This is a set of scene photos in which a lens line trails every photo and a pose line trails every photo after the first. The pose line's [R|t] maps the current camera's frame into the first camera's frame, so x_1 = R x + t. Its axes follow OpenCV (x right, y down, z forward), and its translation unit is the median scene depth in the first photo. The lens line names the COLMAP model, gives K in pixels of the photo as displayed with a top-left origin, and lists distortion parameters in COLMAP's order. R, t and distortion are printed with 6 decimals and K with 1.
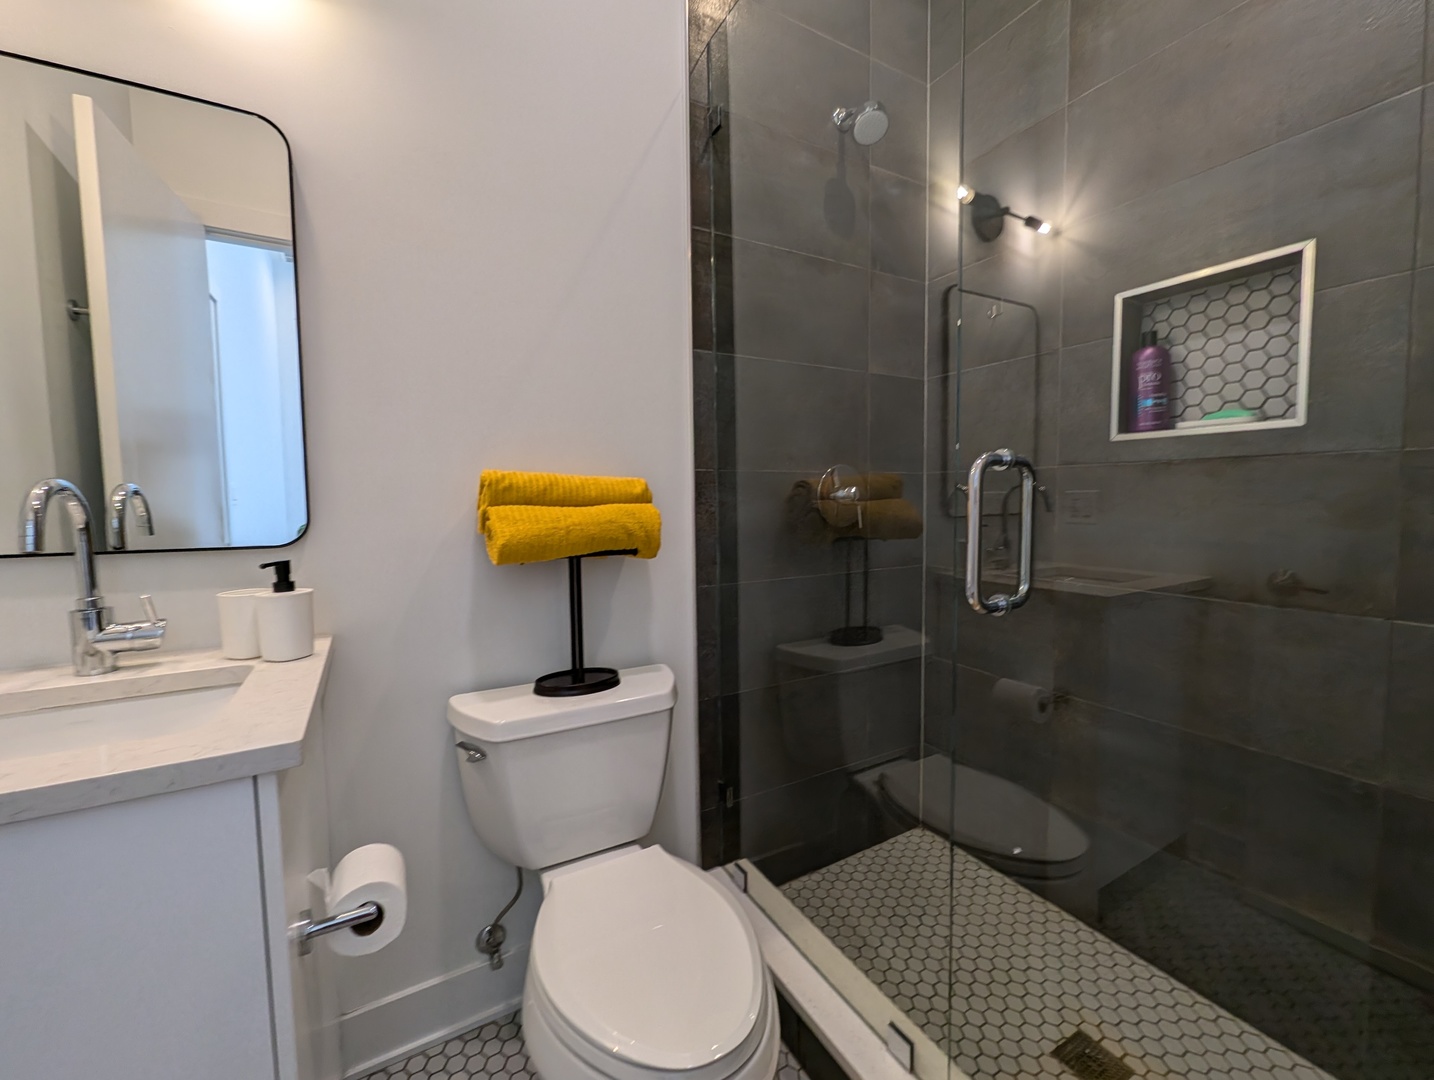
lens RADIAL K [[588.4, 0, 717.0], [0, 588.4, 540.0], [0, 0, 1]] dist [-0.002549, -0.000340]
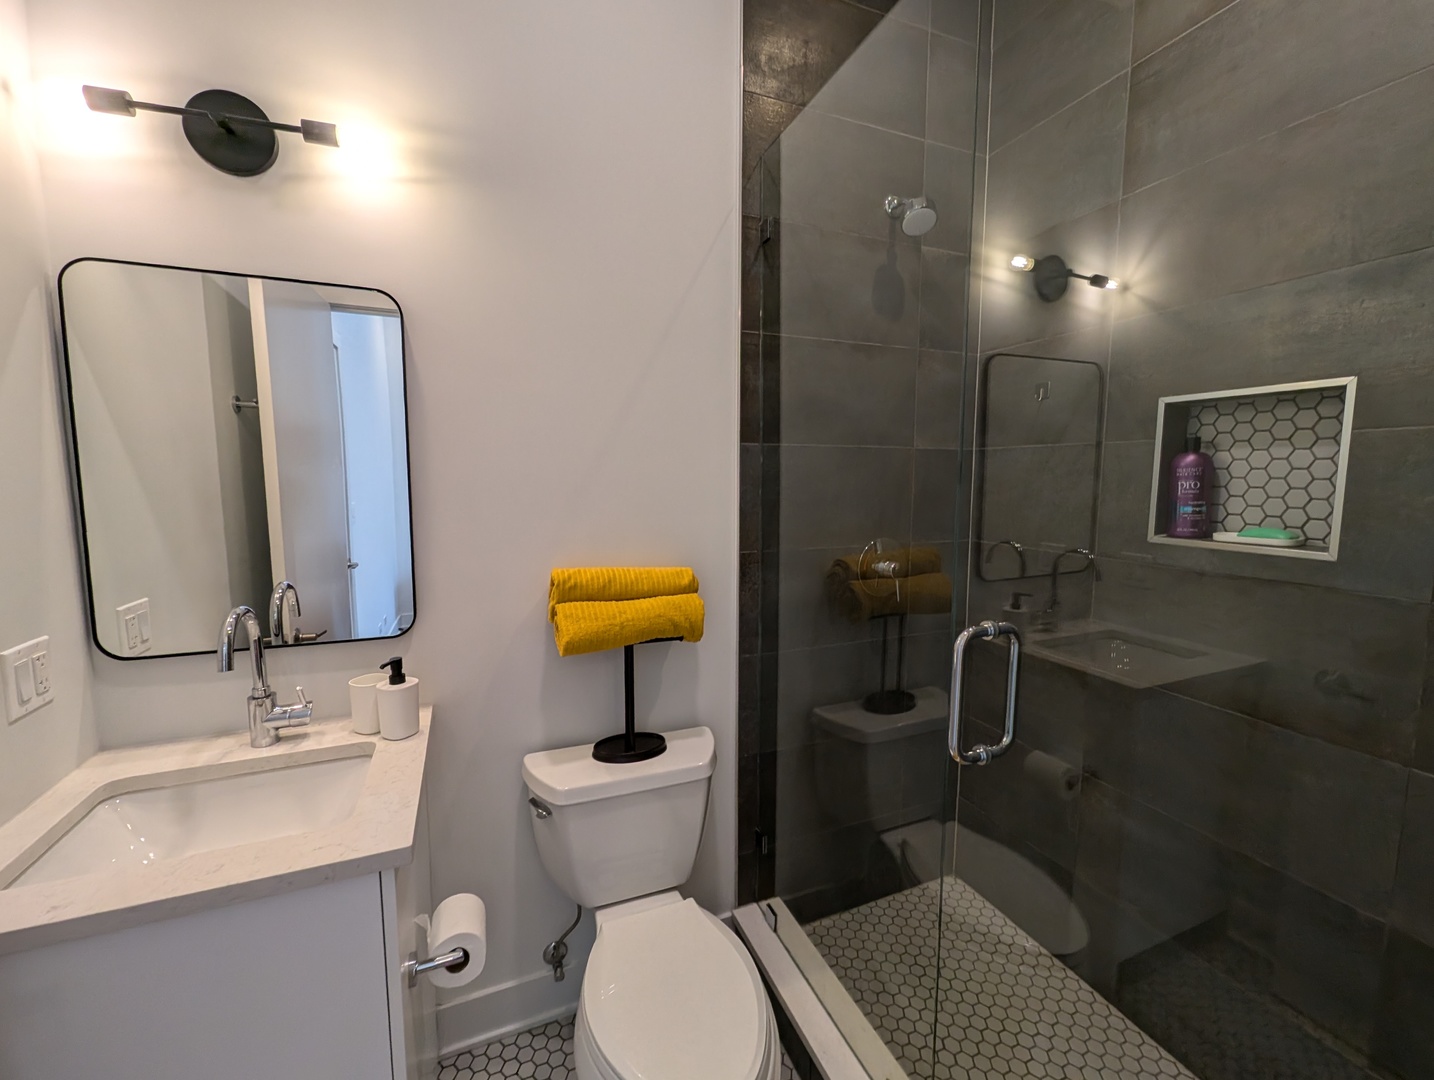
lens RADIAL K [[588.4, 0, 717.0], [0, 588.4, 540.0], [0, 0, 1]] dist [-0.002549, -0.000340]
pose [[0.991612, 0.027955, -0.126190, 0.063488], [-0.023261, 0.998987, 0.038515, -0.200598], [0.127139, -0.035256, 0.991258, -0.103301]]
